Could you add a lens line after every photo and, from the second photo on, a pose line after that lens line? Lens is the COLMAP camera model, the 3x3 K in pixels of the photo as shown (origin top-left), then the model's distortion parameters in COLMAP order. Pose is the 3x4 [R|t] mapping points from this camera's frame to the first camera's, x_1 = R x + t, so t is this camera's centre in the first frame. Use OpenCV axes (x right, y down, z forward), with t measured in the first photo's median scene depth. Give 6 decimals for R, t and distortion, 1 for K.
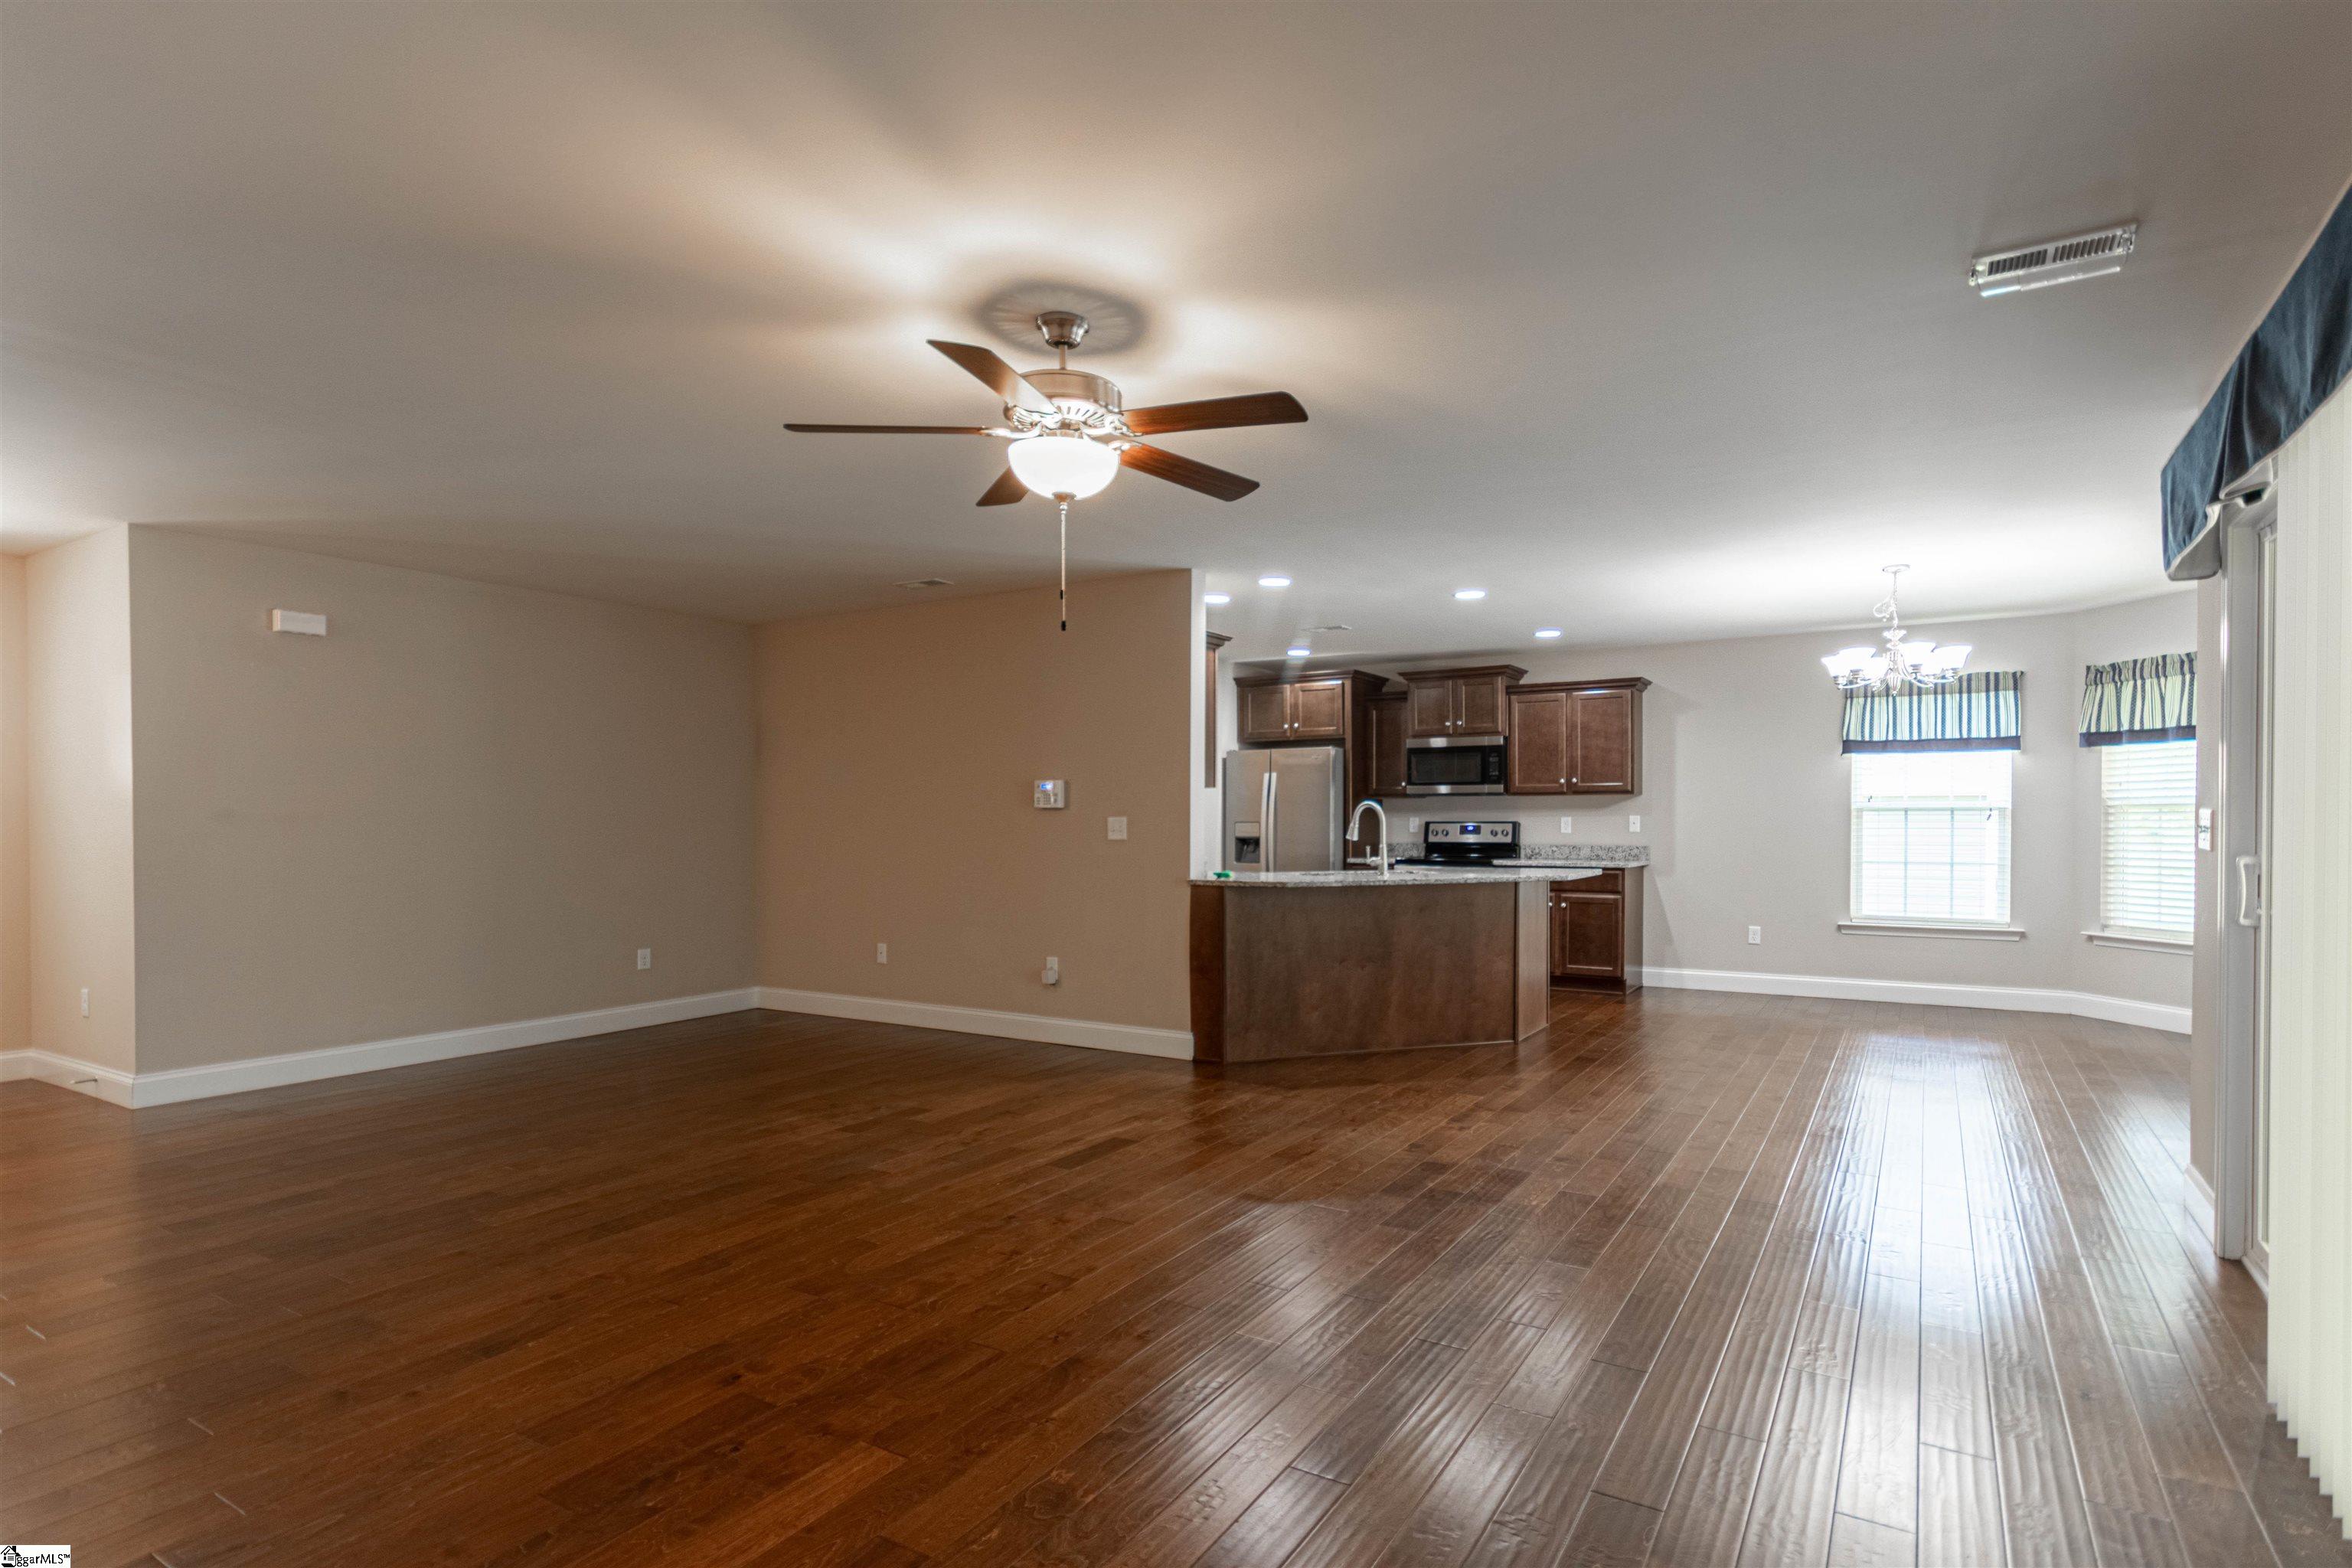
lens RADIAL K [[1094.1, 0, 1179.3], [0, 1094.1, 815.4], [0, 0, 1]] dist [-0.002145, 0.001663]
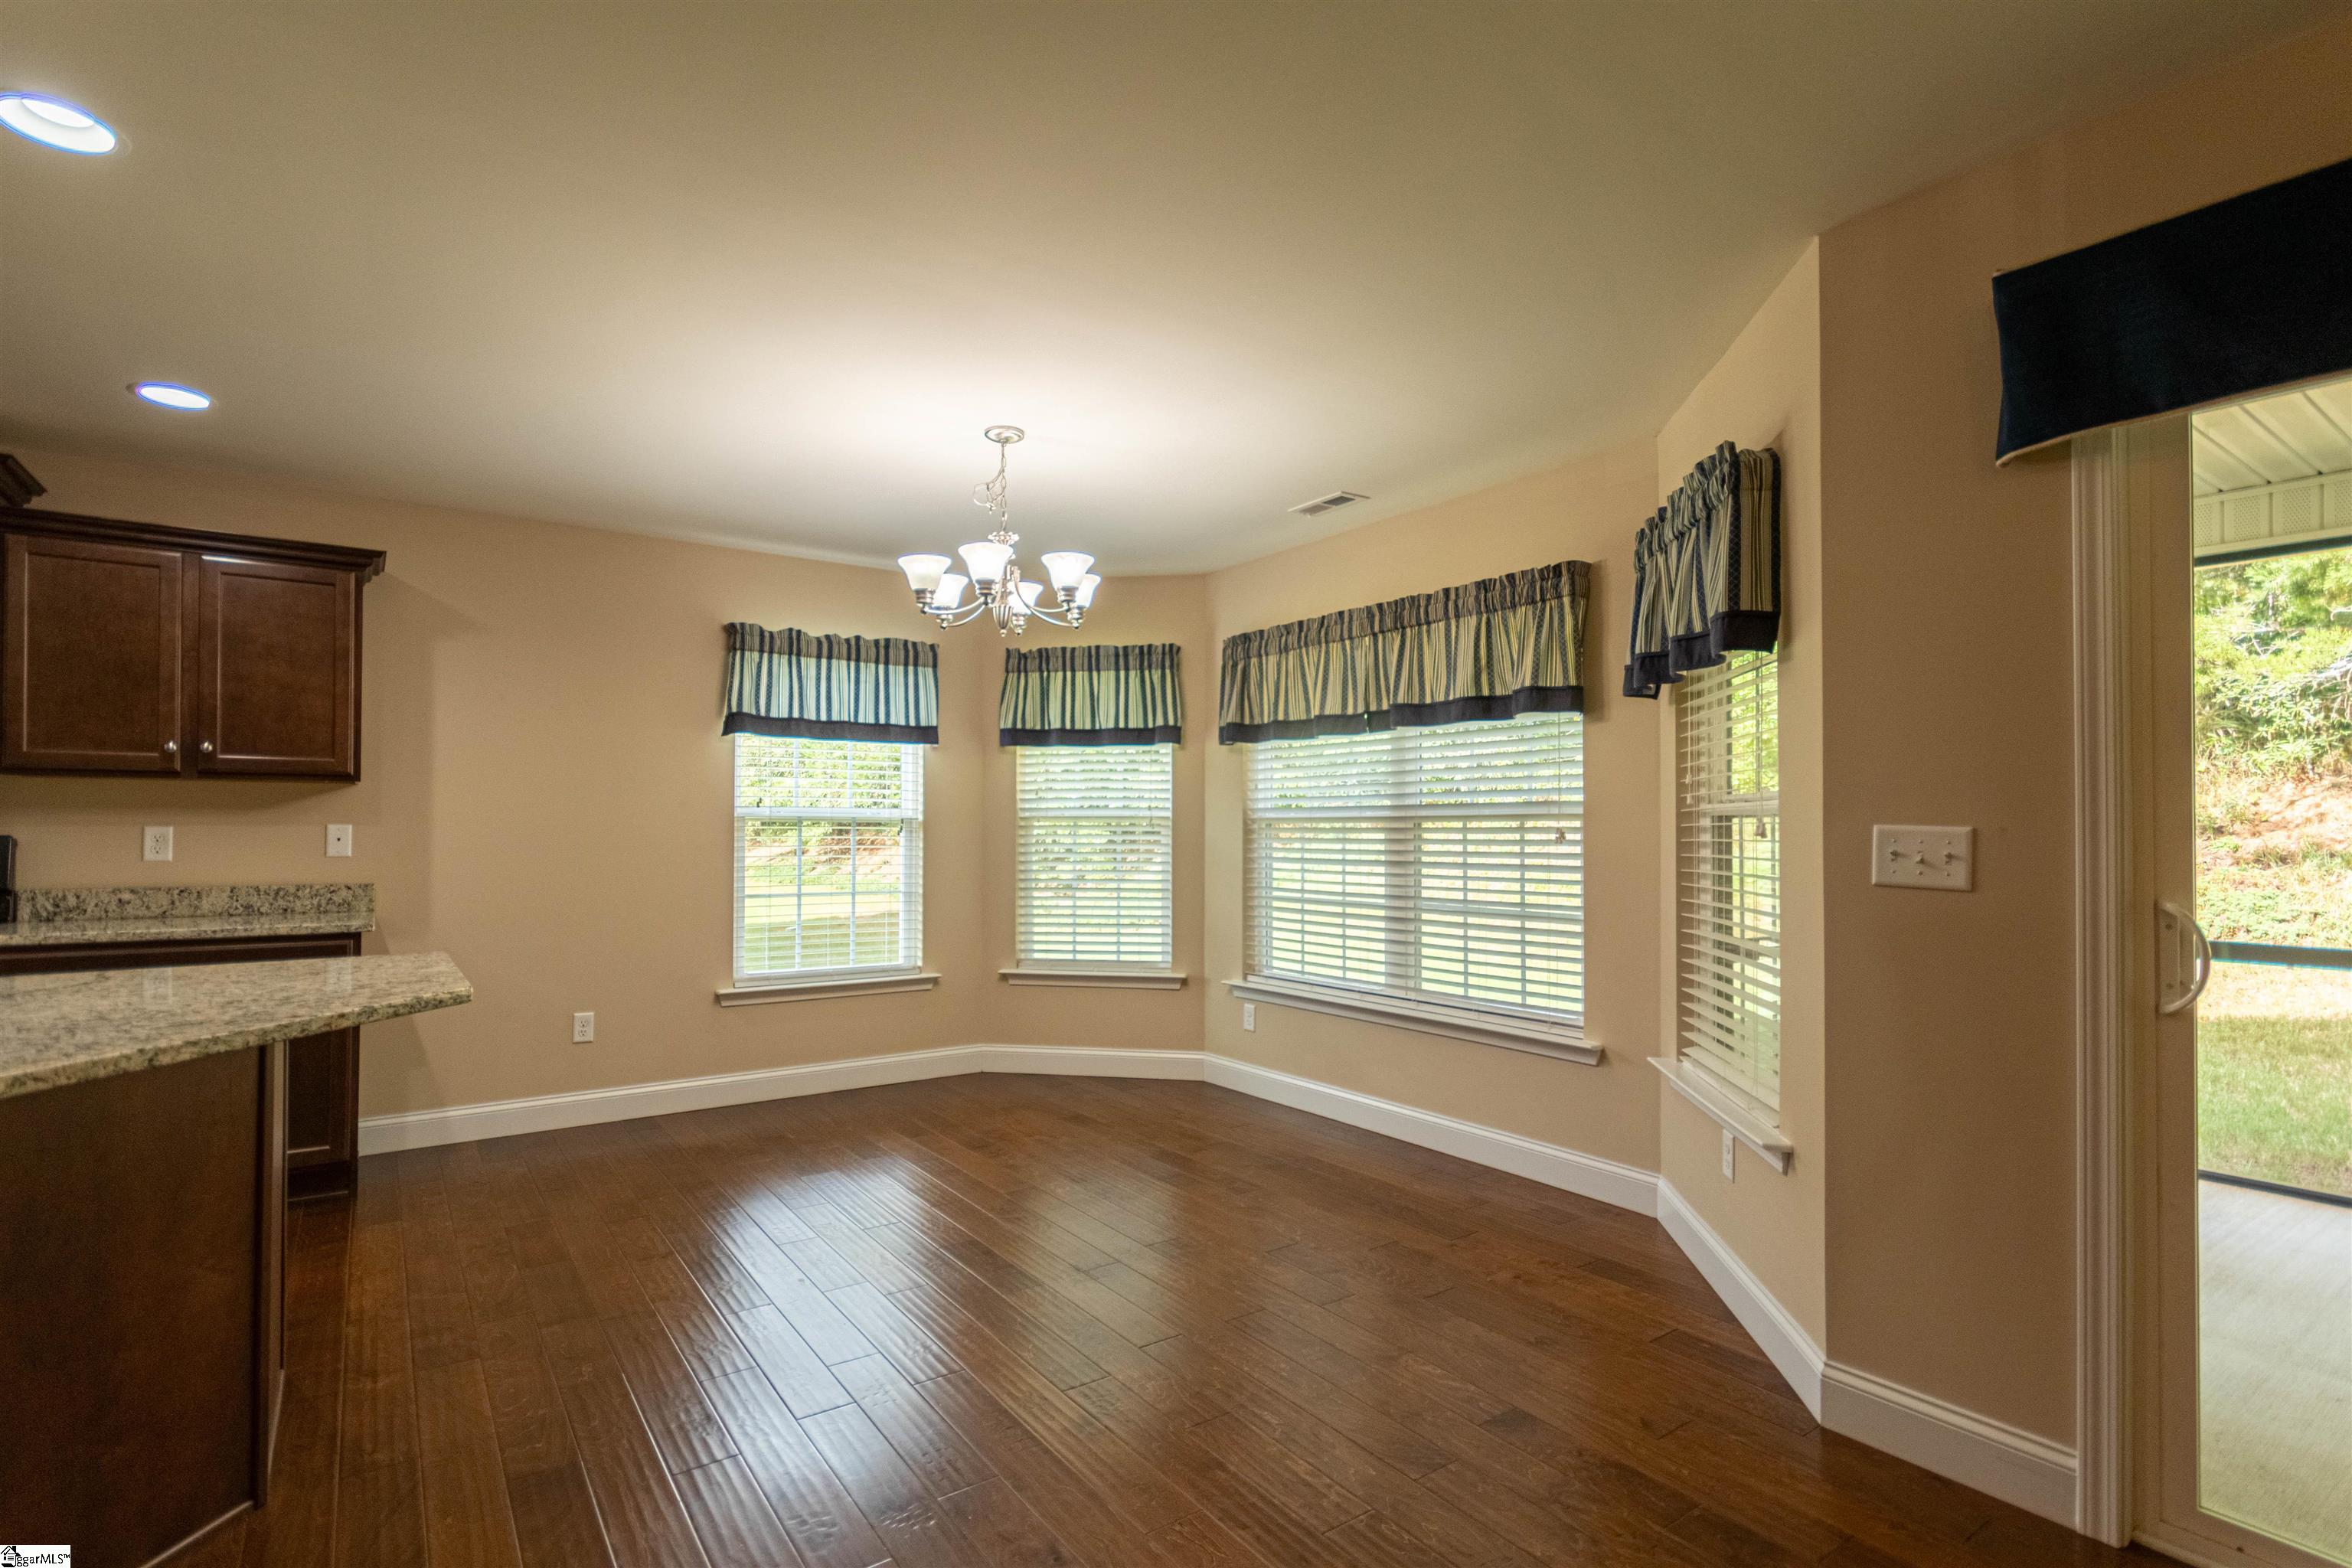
lens RADIAL K [[1132.8, 0, 1175.8], [0, 1132.8, 820.9], [0, 0, 1]] dist [0.001174, 0.000324]
pose [[0.346501, 0.009714, 0.937999, 0.067210], [-0.008122, 0.999940, -0.007355, -0.000909], [-0.938015, -0.005070, 0.346559, 0.545512]]
